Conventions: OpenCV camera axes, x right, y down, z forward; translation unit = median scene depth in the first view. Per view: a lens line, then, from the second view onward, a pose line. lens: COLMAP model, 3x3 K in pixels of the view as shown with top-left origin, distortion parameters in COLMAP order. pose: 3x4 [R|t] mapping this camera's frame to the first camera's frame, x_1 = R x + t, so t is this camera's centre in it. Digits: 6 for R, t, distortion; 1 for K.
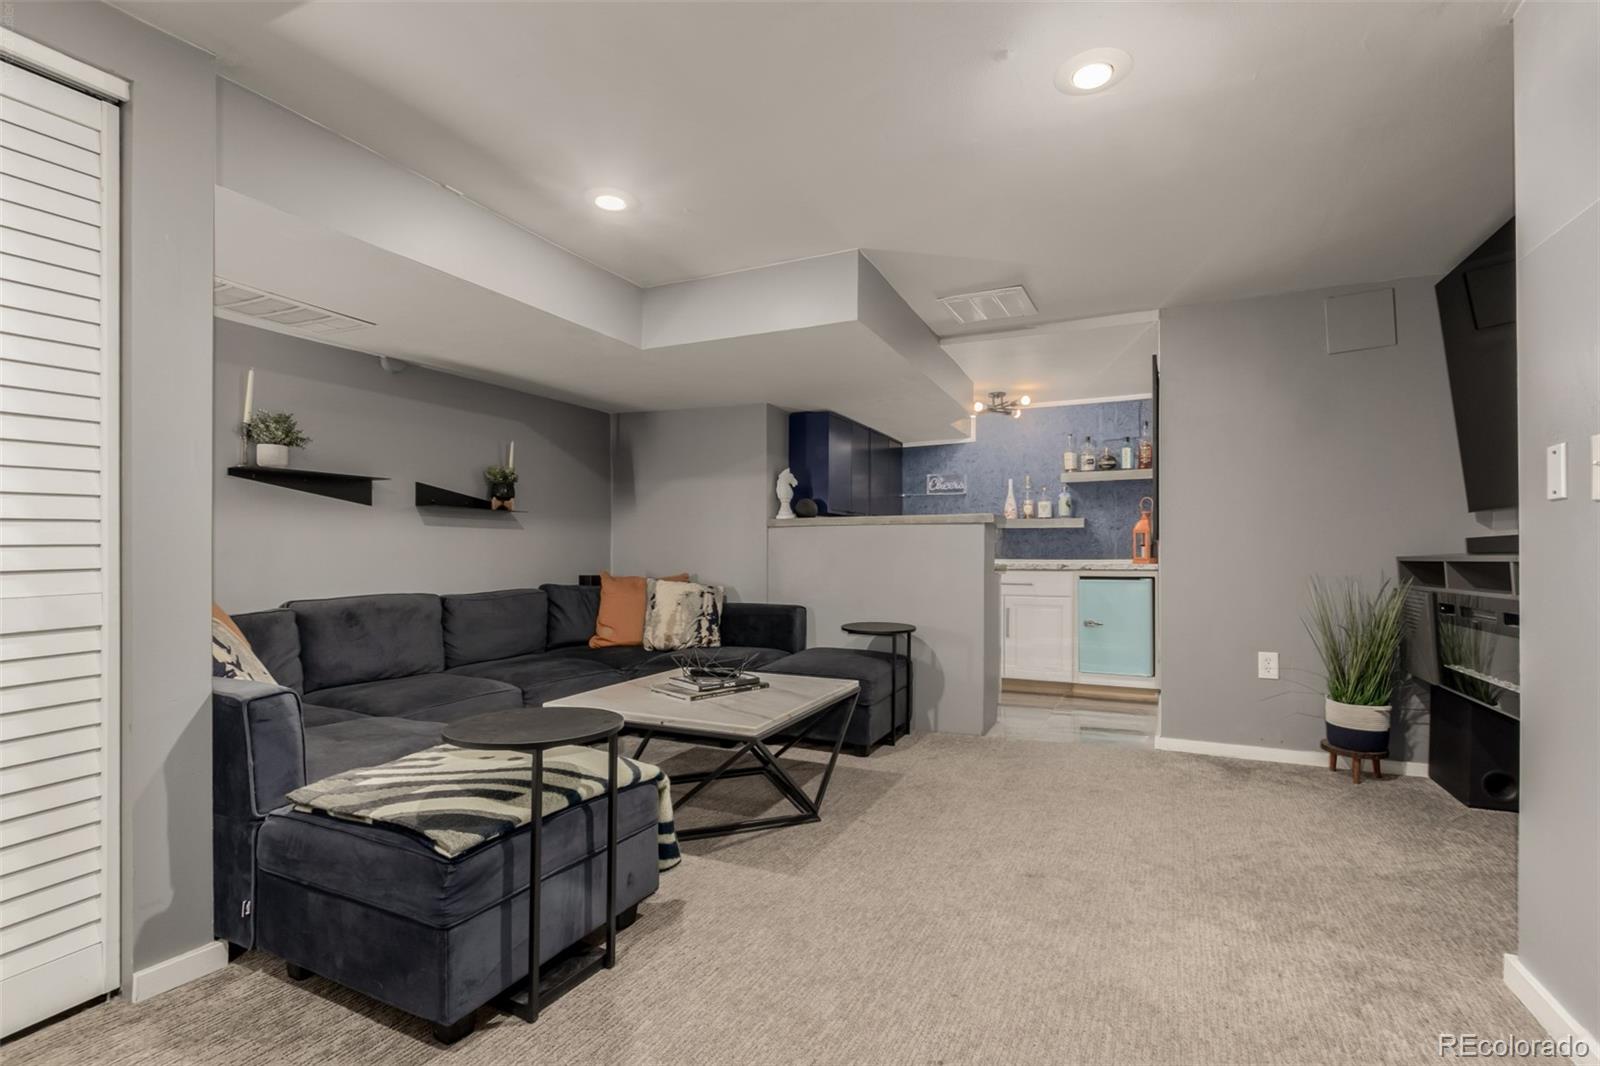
lens RADIAL K [[747.1, 0, 812.3], [0, 747.1, 554.3], [0, 0, 1]] dist [0.007205, -0.004824]
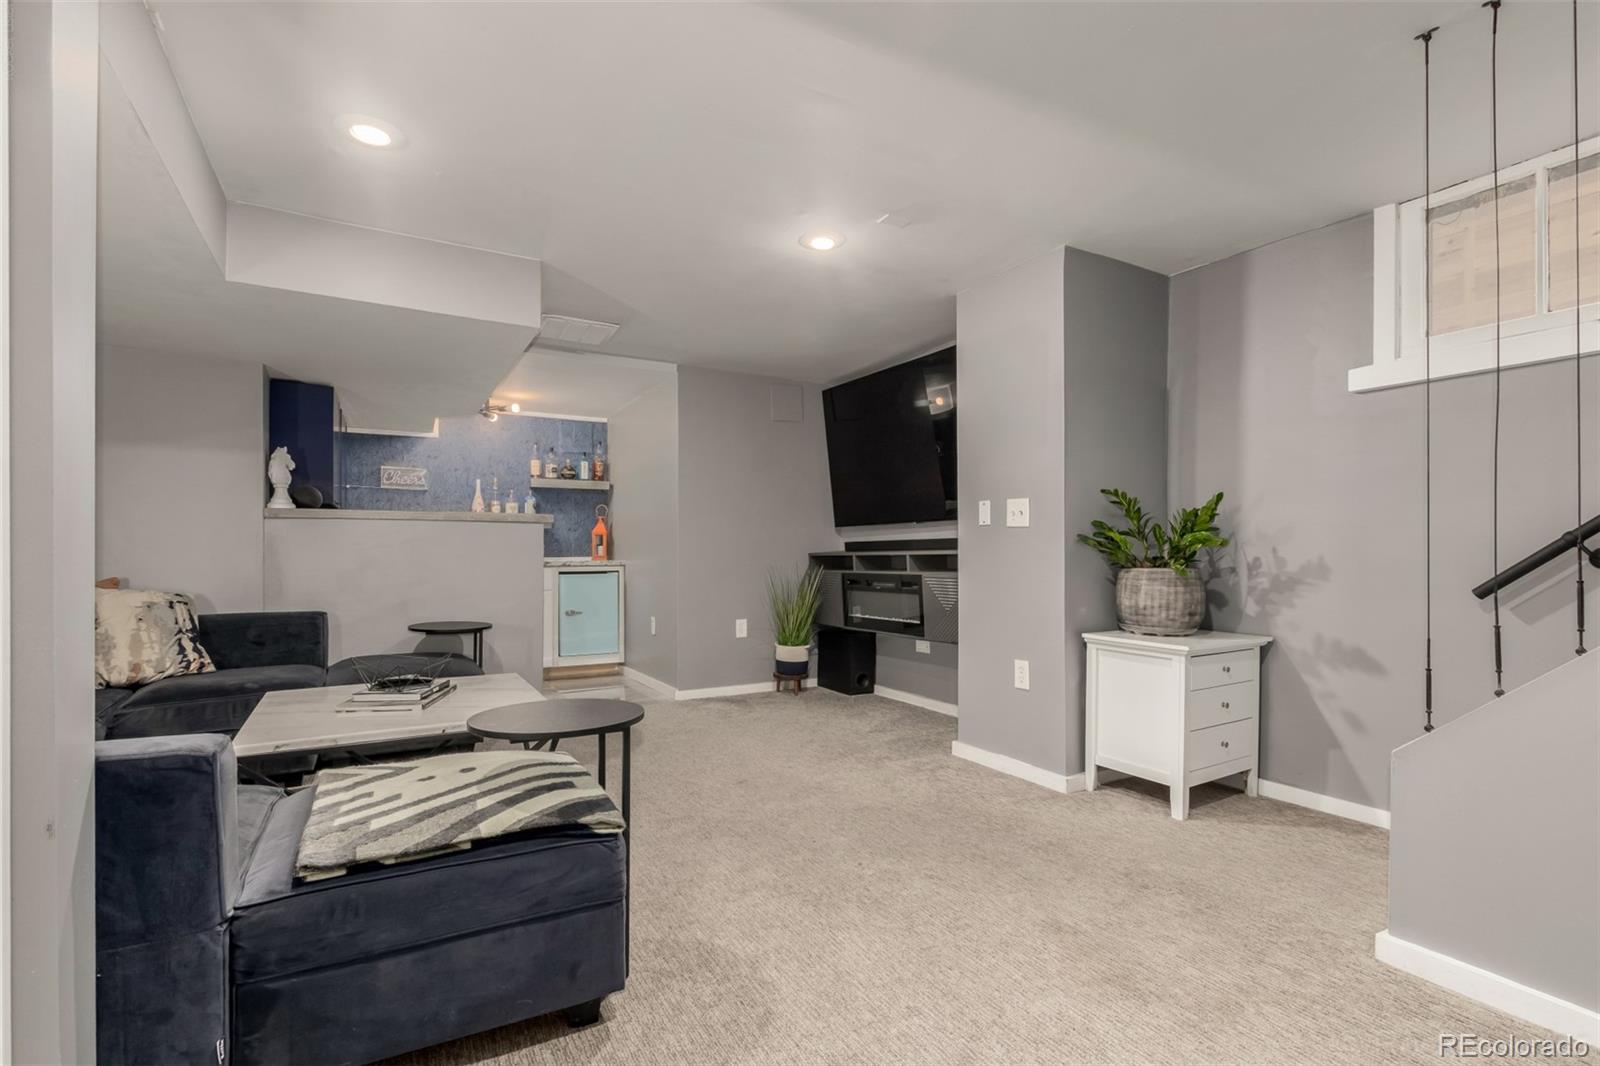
lens RADIAL K [[747.1, 0, 802.5], [0, 747.1, 556.3], [0, 0, 1]] dist [0.007205, -0.004824]
pose [[0.566960, -0.002768, 0.823740, -0.364986], [0.001843, 0.999996, 0.002093, 0.004348], [-0.823743, 0.000331, 0.566963, 0.056978]]
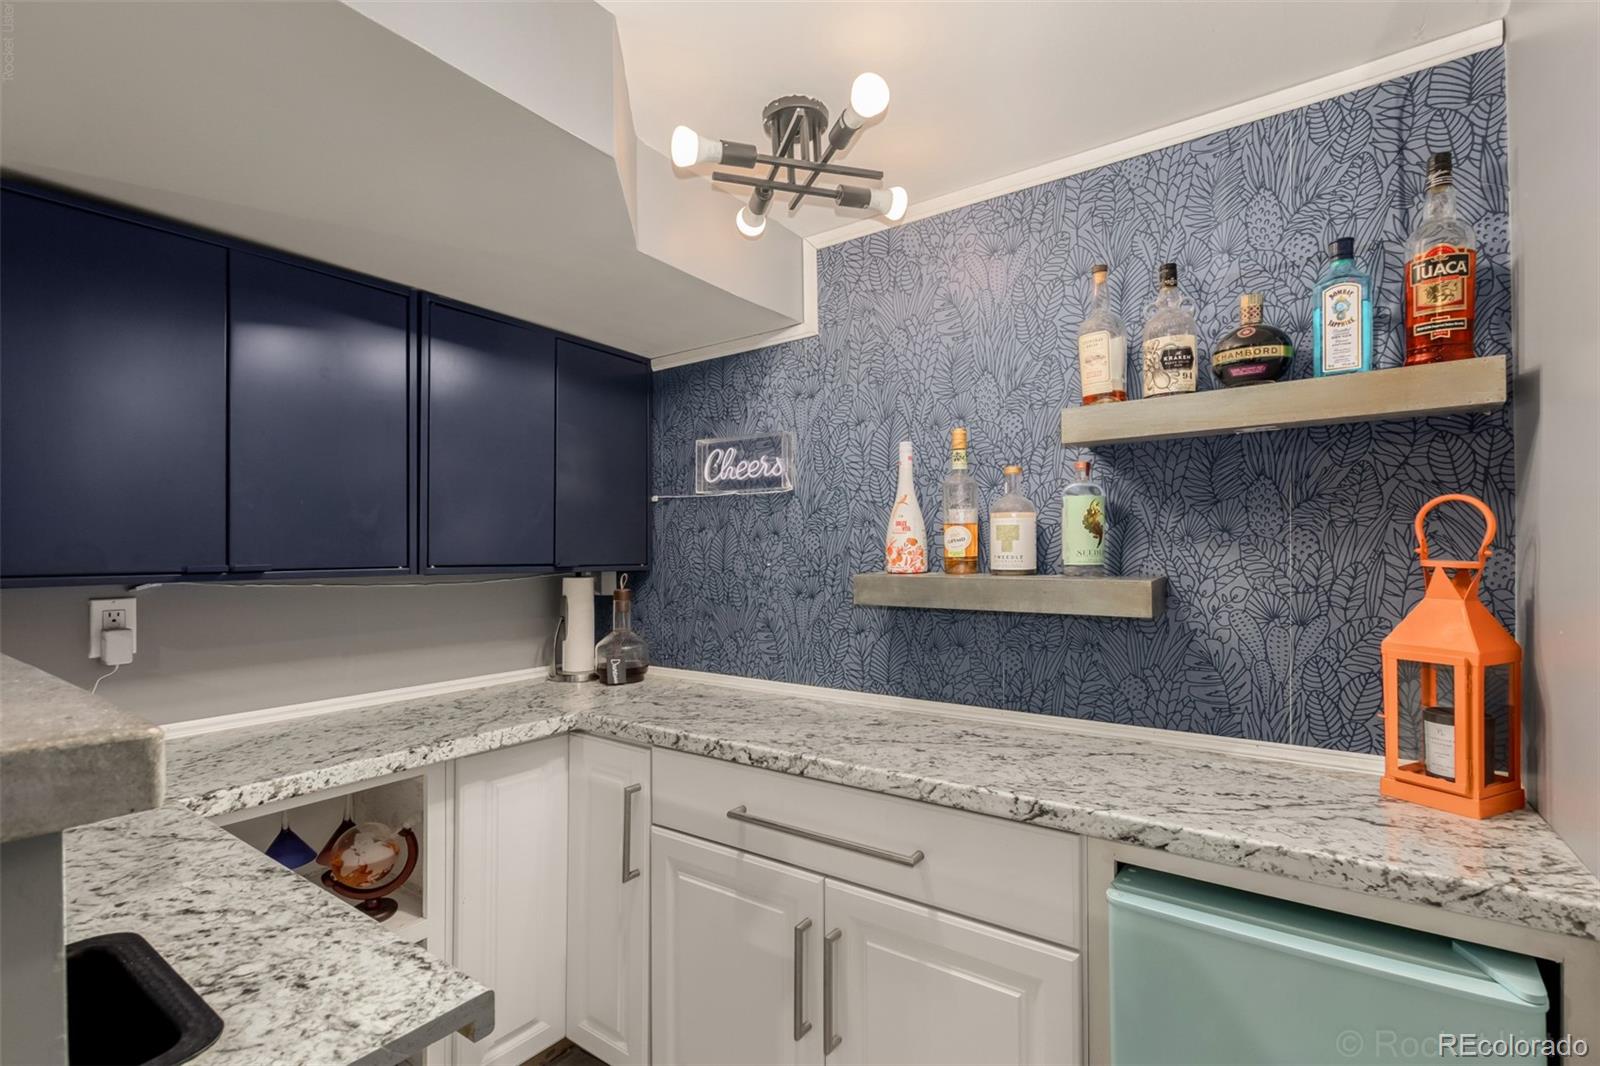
lens RADIAL K [[747.1, 0, 781.3], [0, 747.1, 547.9], [0, 0, 1]] dist [0.007205, -0.004824]
pose [[0.983391, -0.006982, -0.181368, 0.300562], [0.005606, 0.999952, -0.008098, -0.060803], [0.181416, 0.006946, 0.983382, 0.766096]]
